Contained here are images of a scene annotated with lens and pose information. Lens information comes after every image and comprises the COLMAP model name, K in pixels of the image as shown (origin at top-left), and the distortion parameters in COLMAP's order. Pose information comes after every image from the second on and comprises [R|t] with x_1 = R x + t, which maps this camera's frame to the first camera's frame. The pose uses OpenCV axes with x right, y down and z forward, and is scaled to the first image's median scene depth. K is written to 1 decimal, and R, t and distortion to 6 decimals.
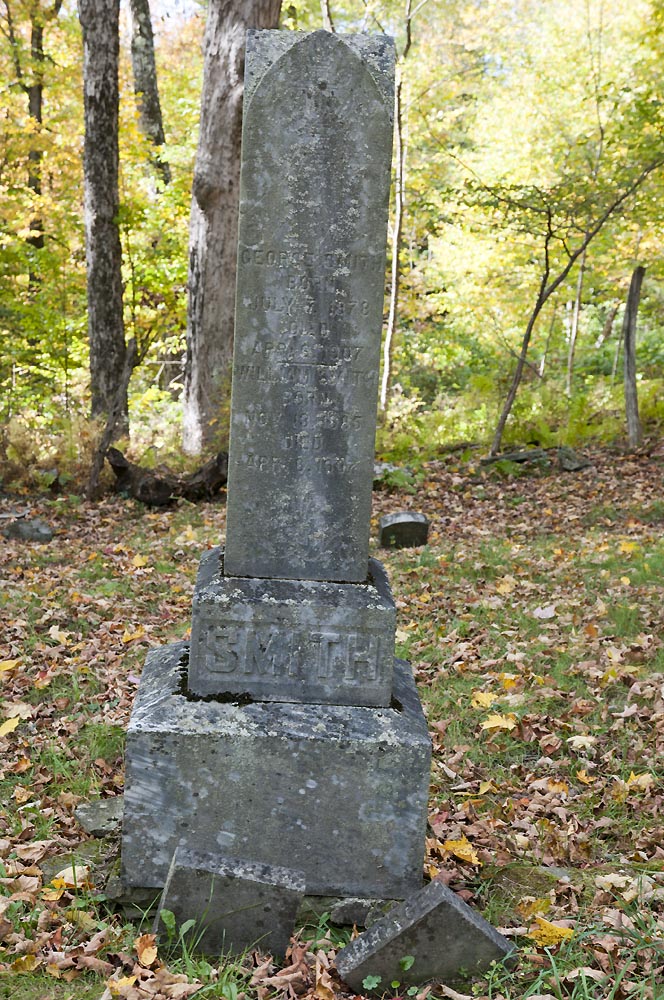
lens RADIAL K [[1738.9, 0, 332.2], [0, 1738.9, 499.4], [0, 0, 1]] dist [0.062614, 0.000000]
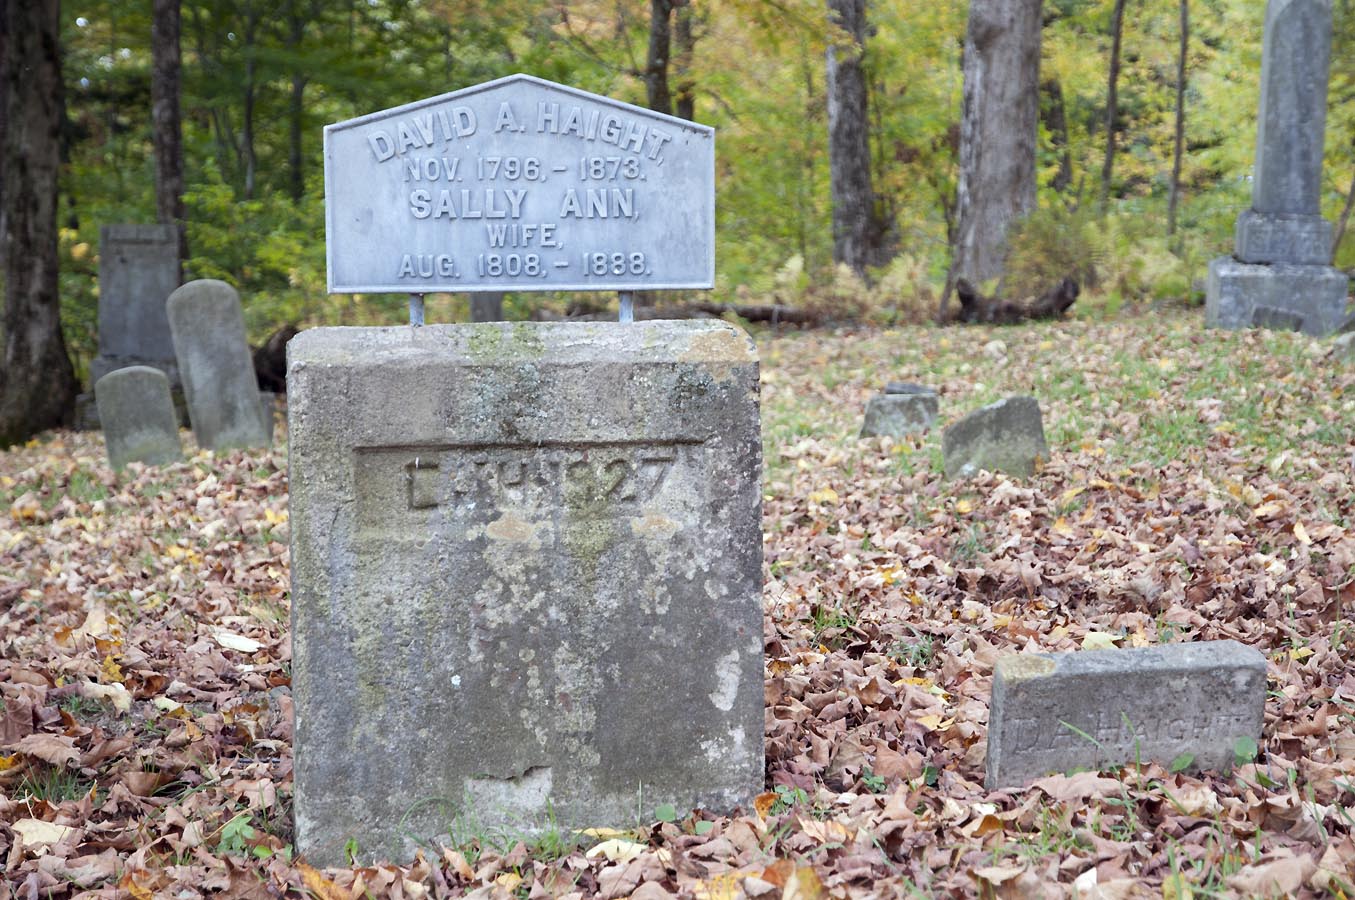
lens RADIAL K [[2890.7, 0, 676.7], [0, 2890.7, 450.1], [0, 0, 1]] dist [0.297441, 0.000000]
pose [[0.994370, -0.018241, -0.104378, -0.451246], [0.015790, 0.999581, -0.024262, 0.462934], [0.104777, 0.022477, 0.994242, -3.174862]]
